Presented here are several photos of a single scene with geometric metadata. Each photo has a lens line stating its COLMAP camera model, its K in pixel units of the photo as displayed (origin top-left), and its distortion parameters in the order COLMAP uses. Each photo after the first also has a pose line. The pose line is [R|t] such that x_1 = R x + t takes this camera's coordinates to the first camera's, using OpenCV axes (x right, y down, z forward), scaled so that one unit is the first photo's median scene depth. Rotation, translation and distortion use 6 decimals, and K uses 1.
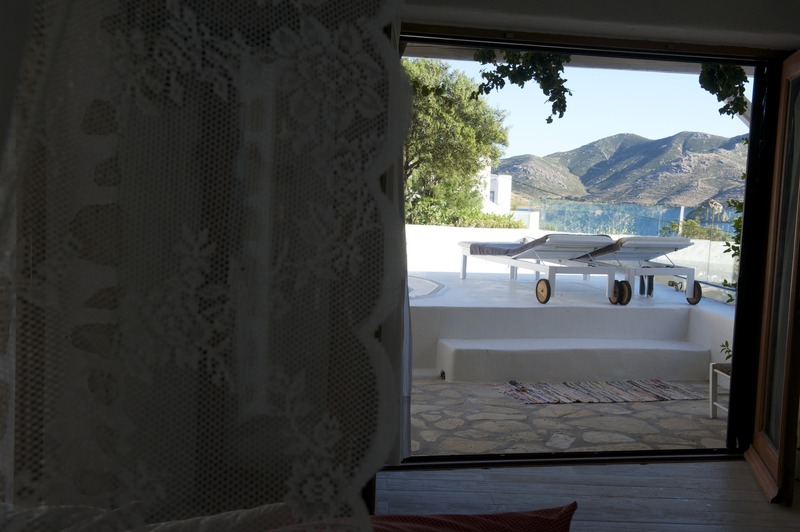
lens RADIAL K [[930.8, 0, 405.8], [0, 930.8, 265.1], [0, 0, 1]] dist [0.107590, 0.000000]
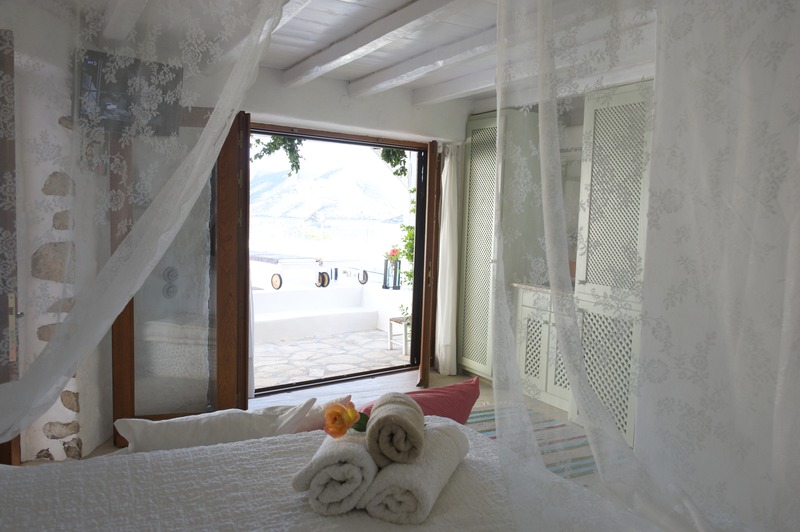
lens RADIAL K [[662.1, 0, 402.8], [0, 662.1, 270.0], [0, 0, 1]] dist [-0.004365, -0.001552]
pose [[0.899727, -0.049256, 0.433665, -0.149969], [0.041049, 0.998757, 0.028275, -0.014529], [-0.434518, -0.007639, 0.900631, -0.087464]]
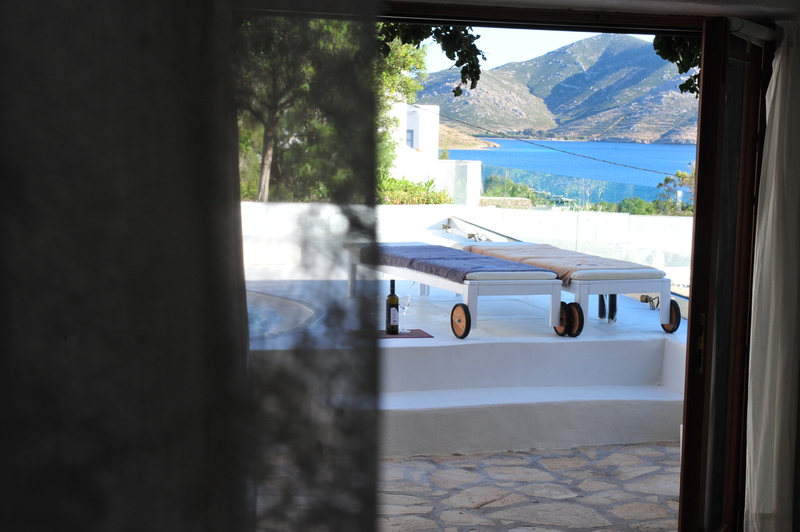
lens RADIAL K [[1443.1, 0, 397.3], [0, 1443.1, 266.0], [0, 0, 1]] dist [0.128555, 0.000000]
pose [[0.996776, -0.022354, 0.077061, 0.017363], [0.020559, 0.999500, 0.024012, -0.043626], [-0.077560, -0.022350, 0.996737, -0.087952]]
